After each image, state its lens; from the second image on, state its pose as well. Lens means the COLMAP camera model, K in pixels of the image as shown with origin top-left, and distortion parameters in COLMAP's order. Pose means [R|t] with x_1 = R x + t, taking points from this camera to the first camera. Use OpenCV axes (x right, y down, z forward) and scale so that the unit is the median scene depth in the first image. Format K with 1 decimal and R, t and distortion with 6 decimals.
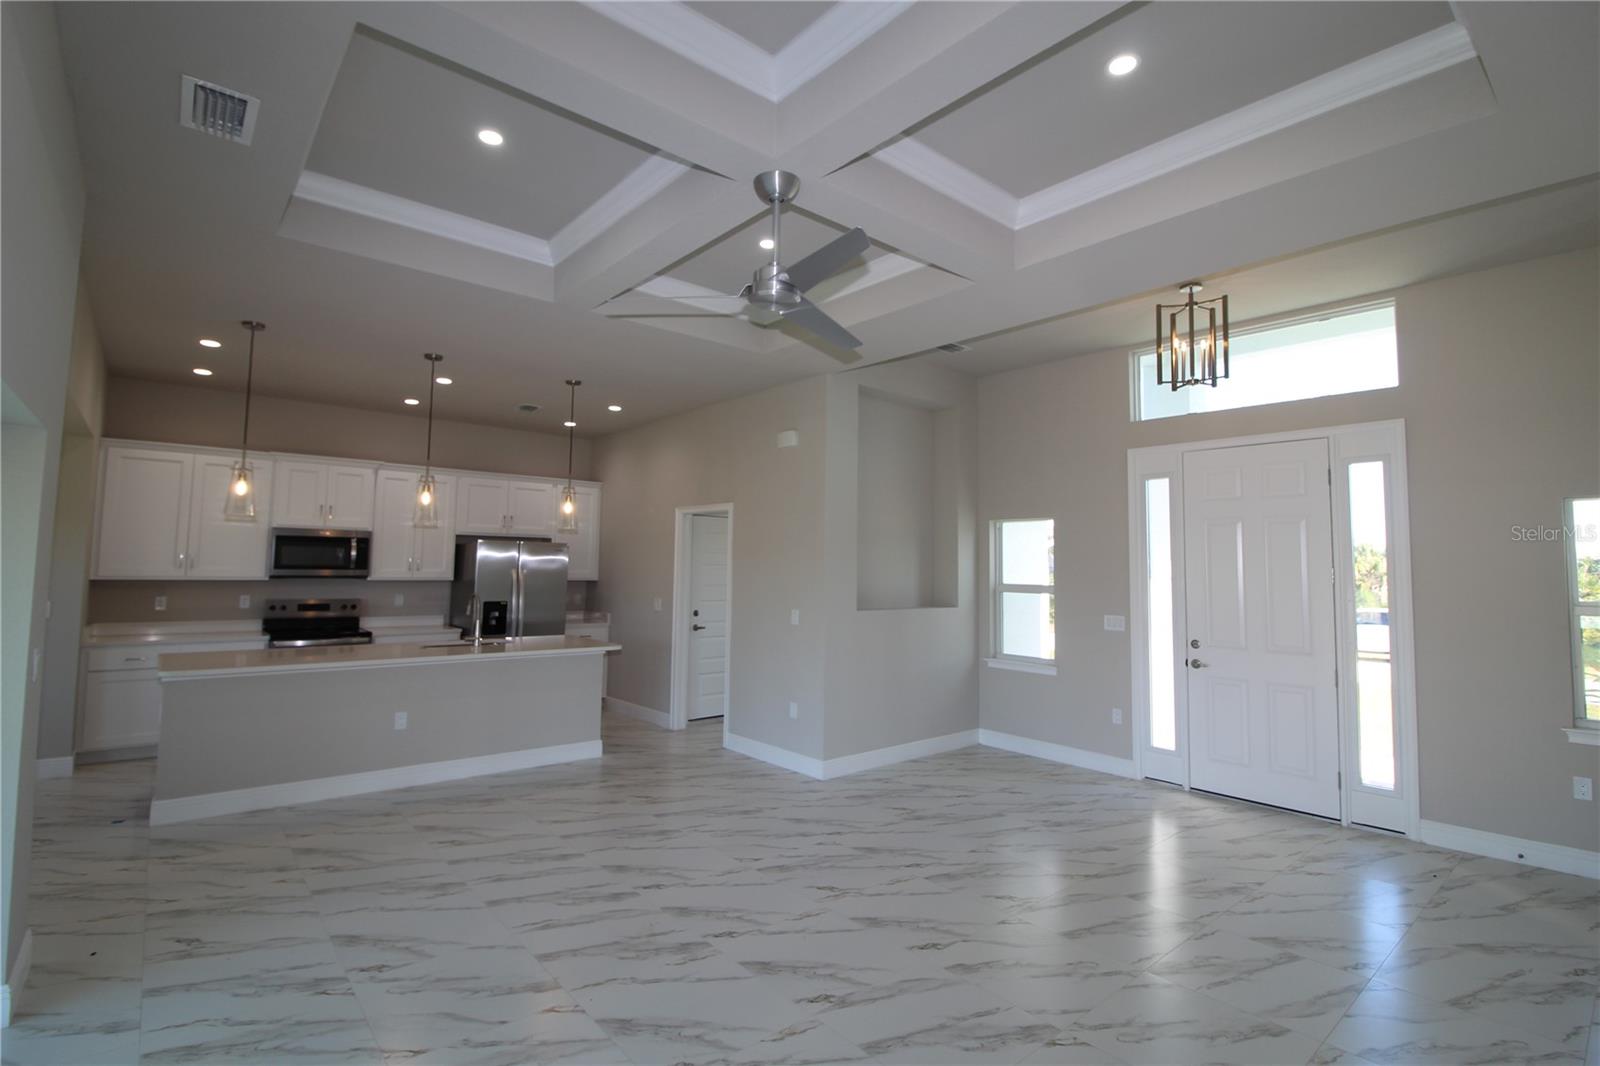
lens RADIAL K [[748.9, 0, 798.3], [0, 748.9, 514.2], [0, 0, 1]] dist [-0.007415, -0.006509]
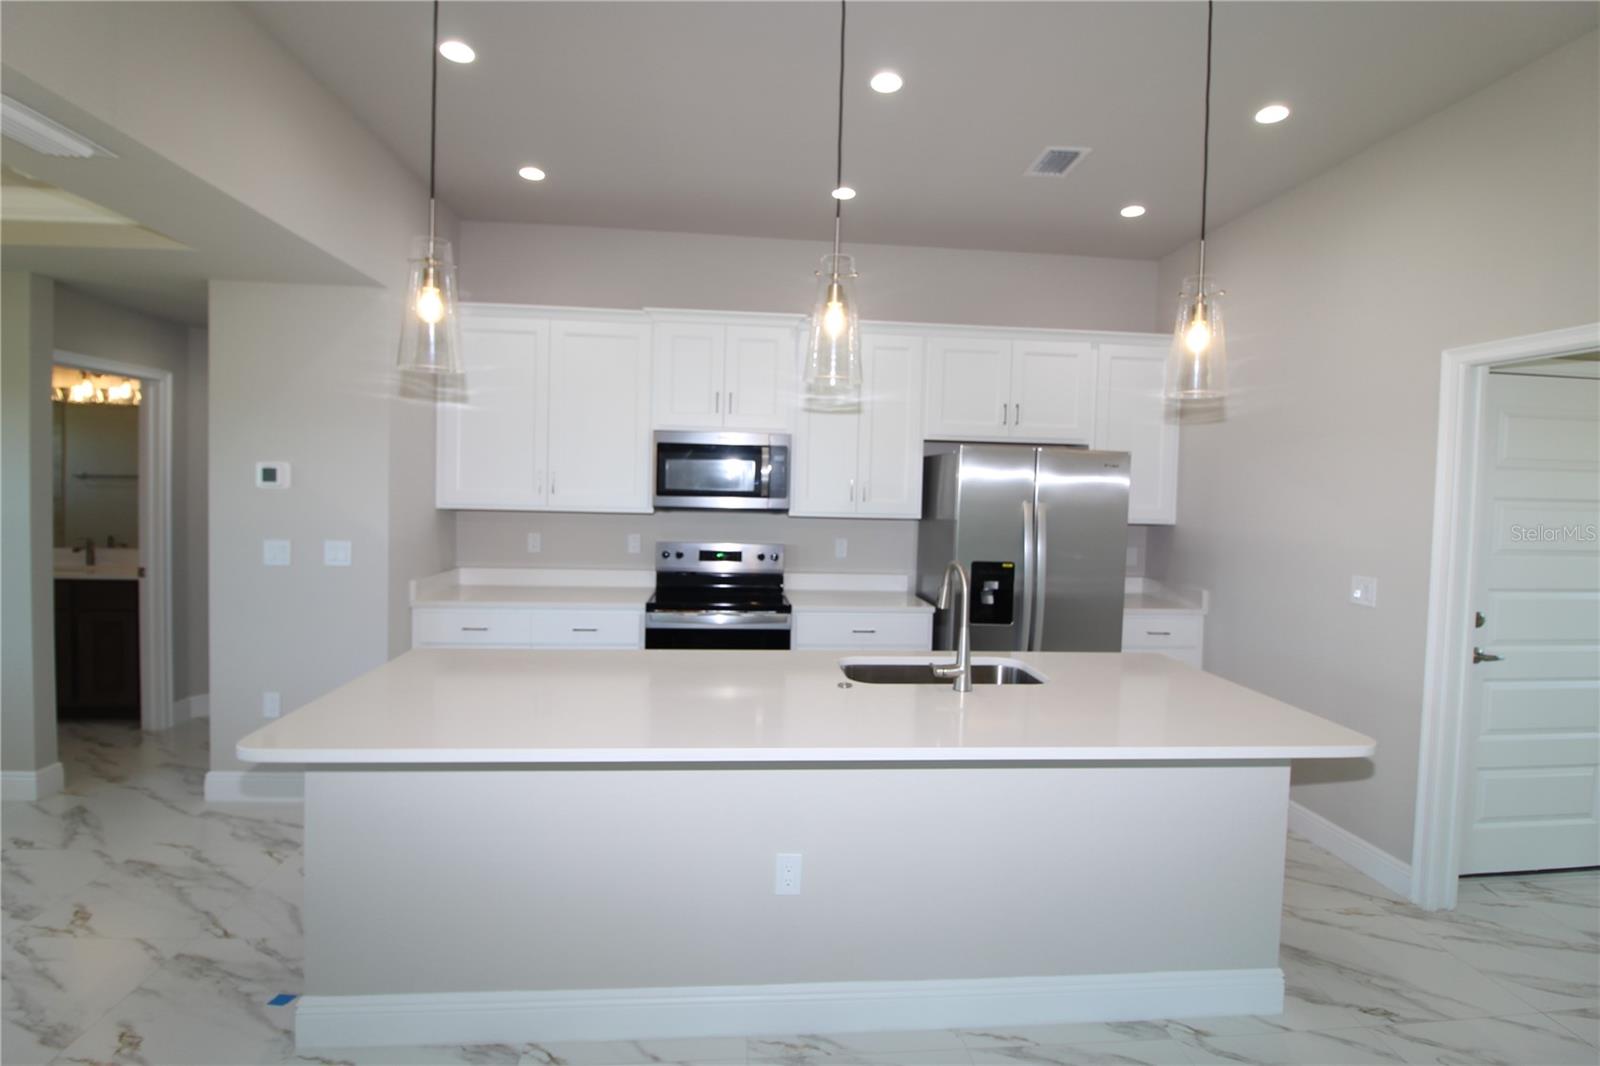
lens RADIAL K [[748.9, 0, 801.9], [0, 748.9, 490.1], [0, 0, 1]] dist [-0.007415, -0.006509]
pose [[0.817451, 0.008112, -0.575941, -0.290238], [0.025679, 0.998393, 0.050509, 0.049429], [0.575425, -0.056078, 0.815929, 0.678194]]
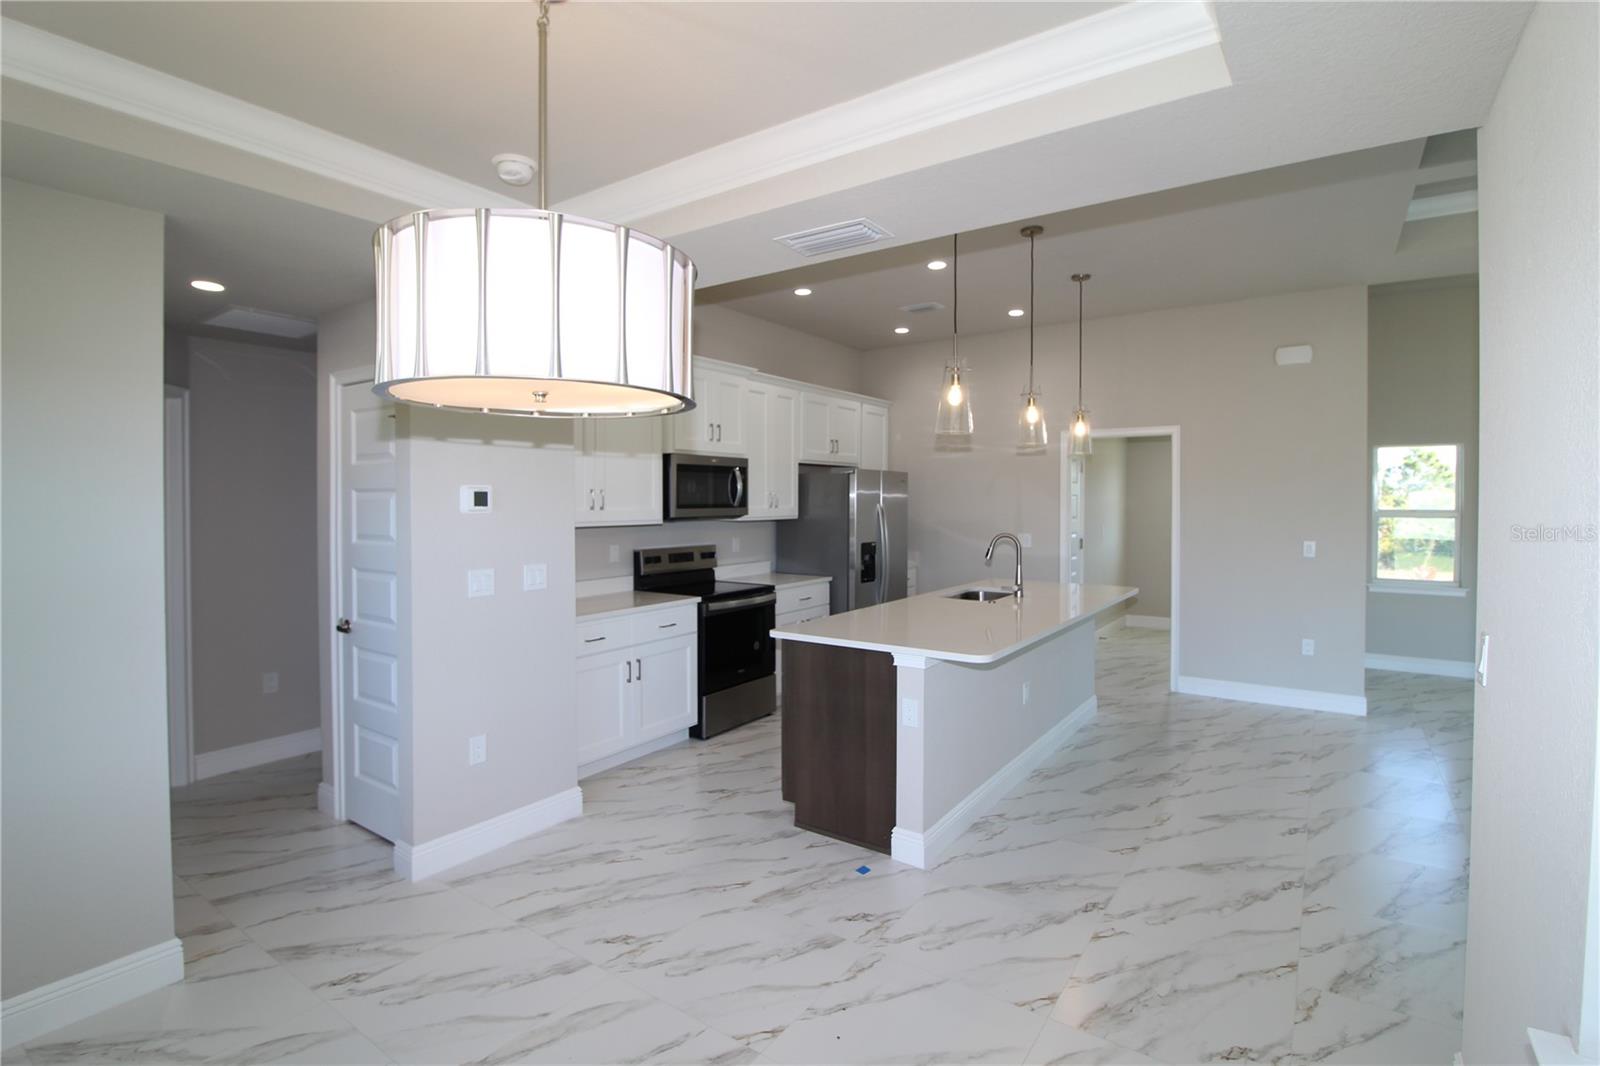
lens RADIAL K [[748.9, 0, 788.5], [0, 748.9, 497.1], [0, 0, 1]] dist [-0.007415, -0.006509]
pose [[0.969242, -0.015528, 0.245620, -0.960285], [0.000477, 0.998124, 0.061217, 0.019562], [-0.246110, -0.059217, 0.967431, 0.297273]]
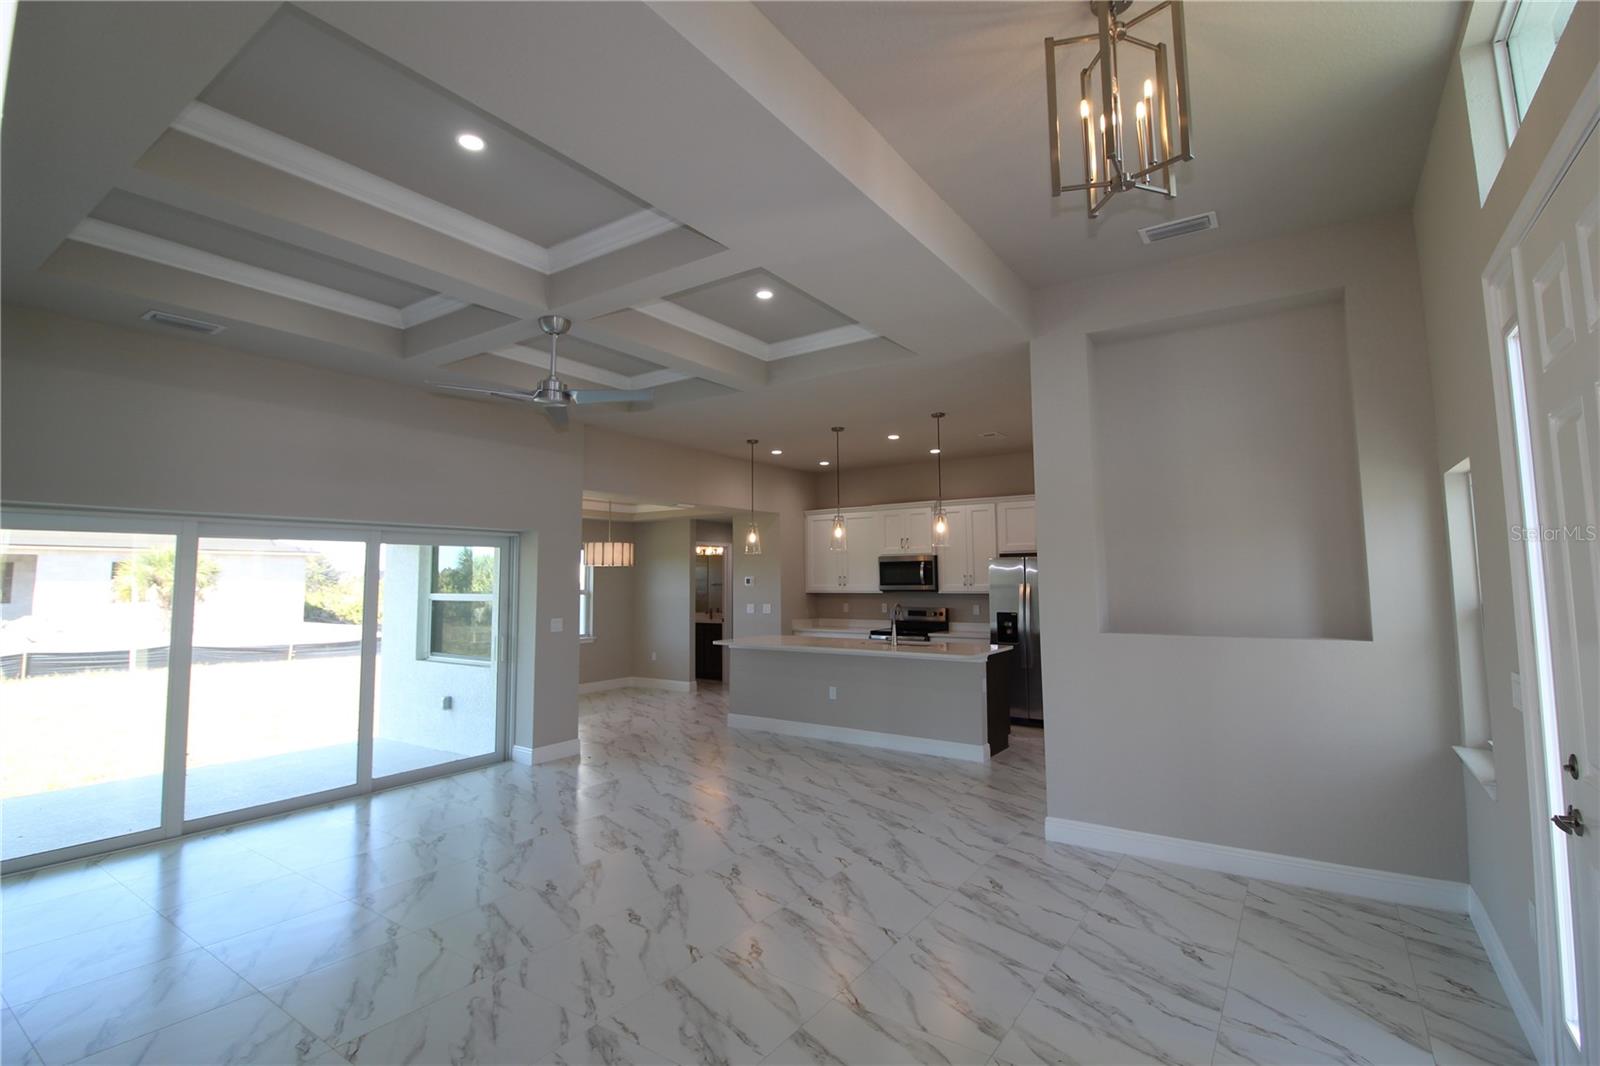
lens RADIAL K [[748.9, 0, 802.0], [0, 748.9, 516.6], [0, 0, 1]] dist [-0.007415, -0.006509]
pose [[0.256712, -0.099197, -0.961384, 0.819587], [0.079695, 0.993504, -0.081231, 0.057293], [0.963197, -0.055765, 0.262950, 0.586881]]
